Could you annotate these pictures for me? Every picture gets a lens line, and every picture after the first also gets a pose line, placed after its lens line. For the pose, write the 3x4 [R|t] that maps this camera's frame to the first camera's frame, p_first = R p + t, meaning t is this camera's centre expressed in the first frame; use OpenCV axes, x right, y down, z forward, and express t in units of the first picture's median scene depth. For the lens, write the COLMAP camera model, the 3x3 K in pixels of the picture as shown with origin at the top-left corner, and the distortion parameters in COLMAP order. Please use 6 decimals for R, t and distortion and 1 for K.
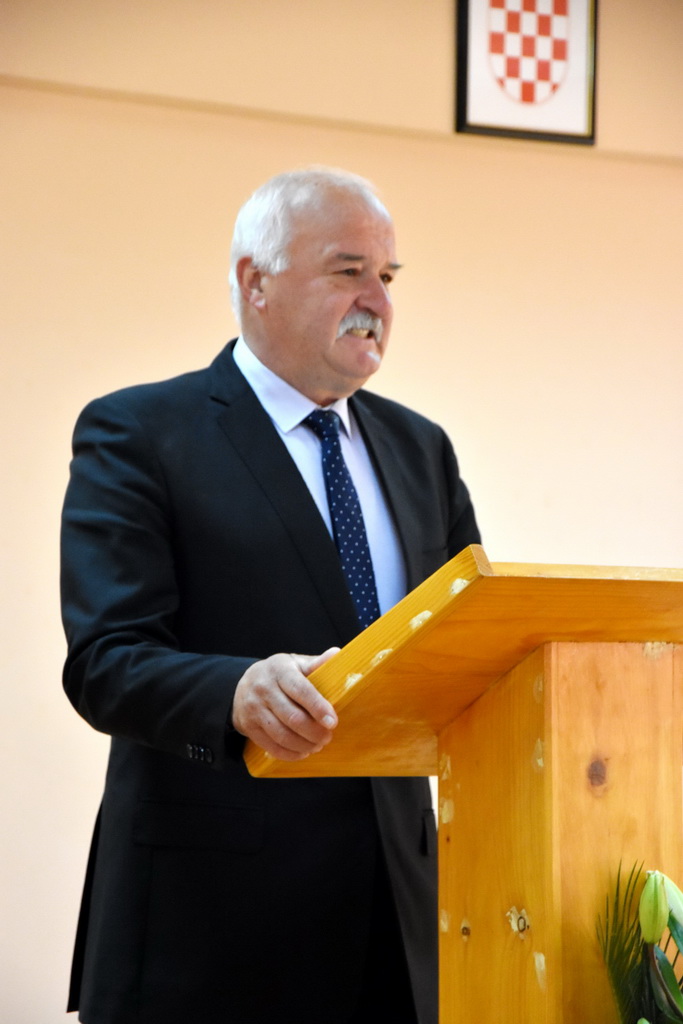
lens RADIAL K [[4003.4, 0, 396.0], [0, 4003.4, 510.8], [0, 0, 1]] dist [1.520453, -0.635537]
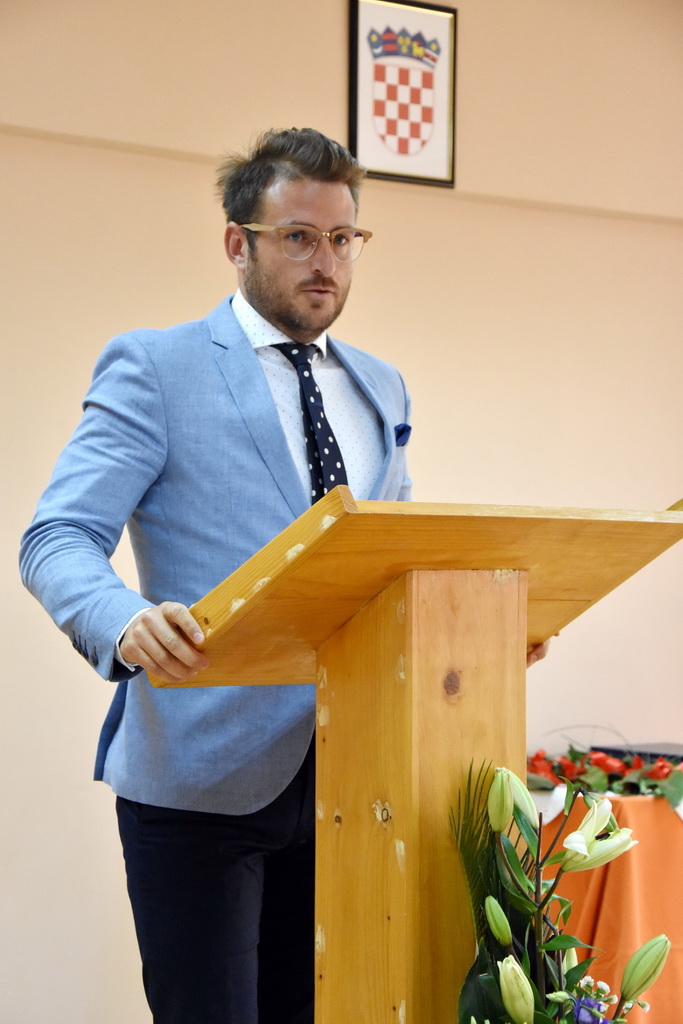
lens RADIAL K [[2475.9, 0, 341.5], [0, 2475.9, 512.0], [0, 0, 1]] dist [0.468121, 0.063050]
pose [[0.999999, -0.001304, 0.001059, 0.017663], [0.001289, 0.999896, 0.014384, 0.005849], [-0.001078, -0.014383, 0.999896, 0.294785]]
